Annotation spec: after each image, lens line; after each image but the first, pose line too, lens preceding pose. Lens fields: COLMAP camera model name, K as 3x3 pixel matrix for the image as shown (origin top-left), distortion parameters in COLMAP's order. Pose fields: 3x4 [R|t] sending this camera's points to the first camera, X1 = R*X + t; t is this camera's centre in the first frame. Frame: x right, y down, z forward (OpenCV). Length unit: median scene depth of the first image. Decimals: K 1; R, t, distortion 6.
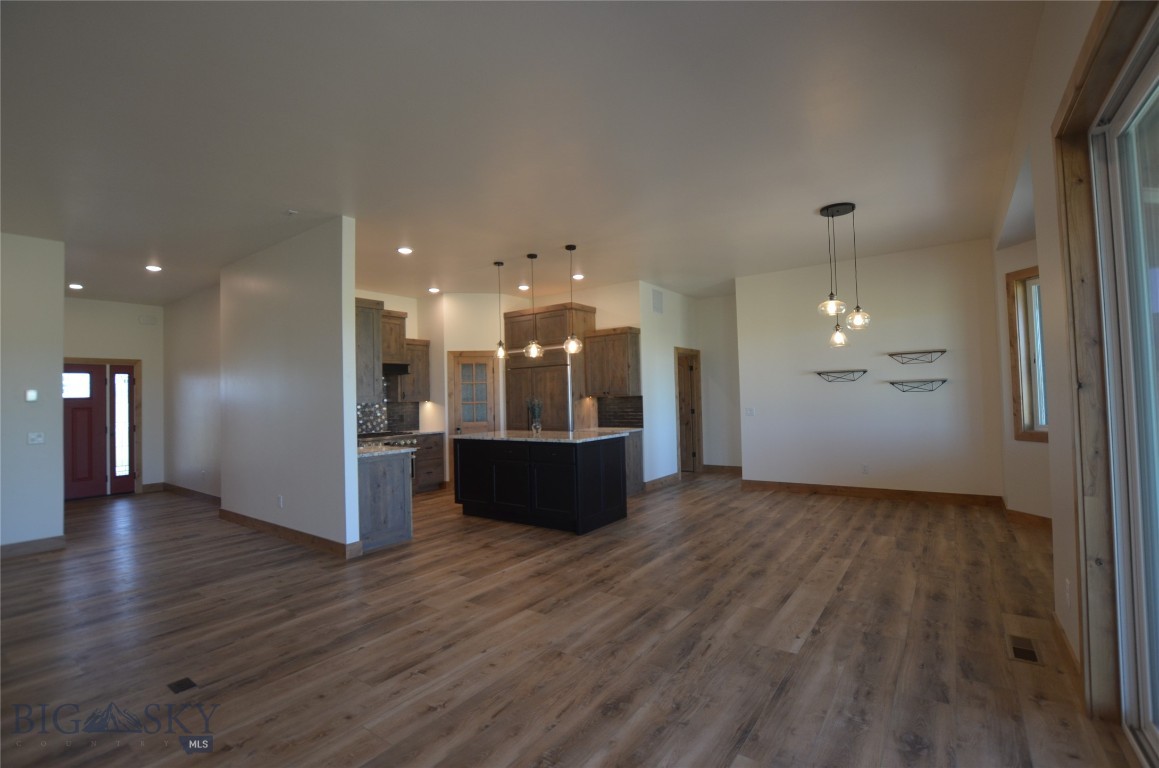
lens RADIAL K [[516.5, 0, 579.5], [0, 516.5, 384.0], [0, 0, 1]] dist [-0.027888, -0.000276]
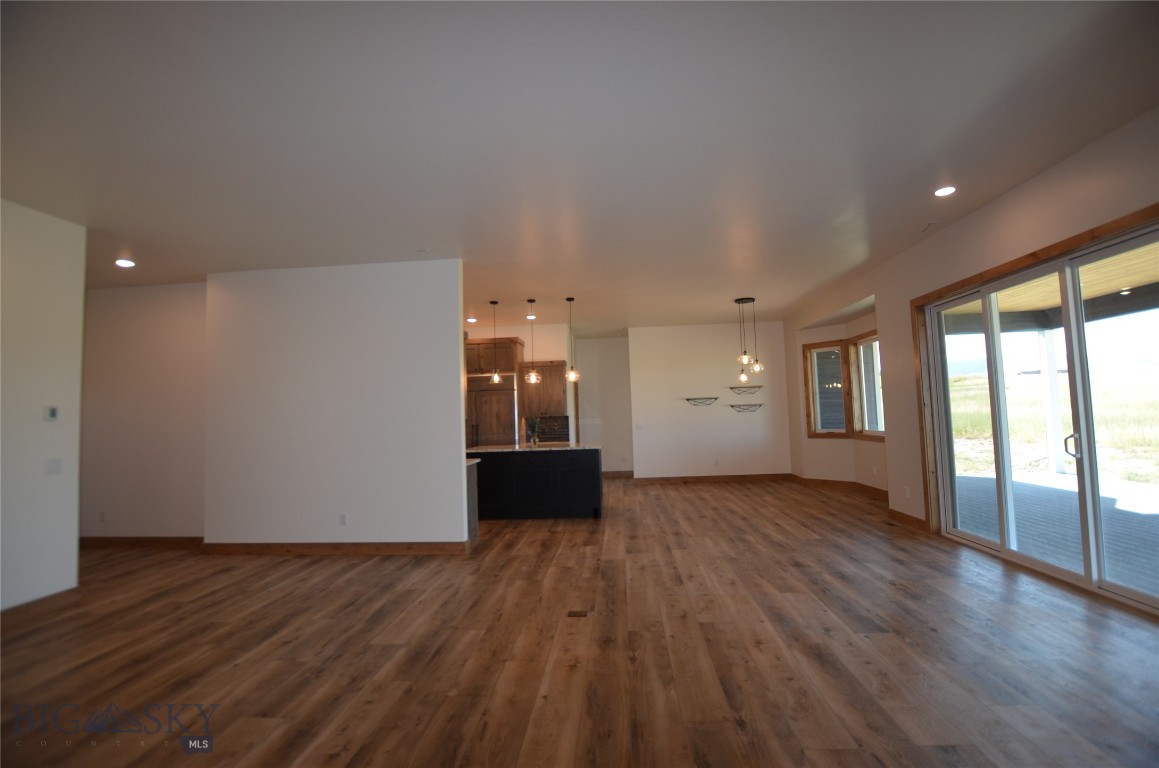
lens RADIAL K [[516.5, 0, 579.5], [0, 516.5, 384.0], [0, 0, 1]] dist [-0.027888, -0.000276]
pose [[0.852837, 0.028960, 0.521374, -0.825699], [-0.002648, 0.998688, -0.051142, 0.016439], [-0.522171, 0.042235, 0.851794, -0.135153]]
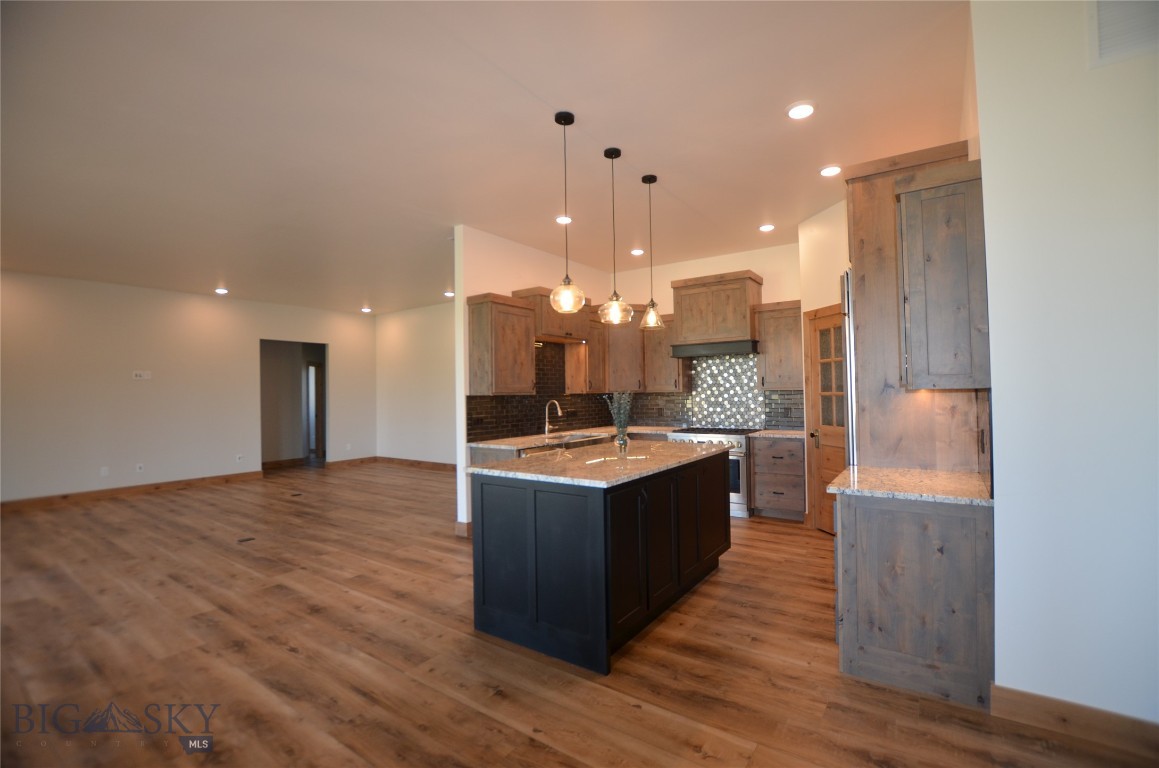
lens RADIAL K [[502.6, 0, 579.5], [0, 502.6, 384.0], [0, 0, 1]] dist [-0.023467, -0.000184]
pose [[0.016727, 0.005715, -0.999844, 0.628651], [0.044038, 0.999009, 0.006447, 0.015912], [0.998890, -0.044139, 0.016458, 1.226580]]
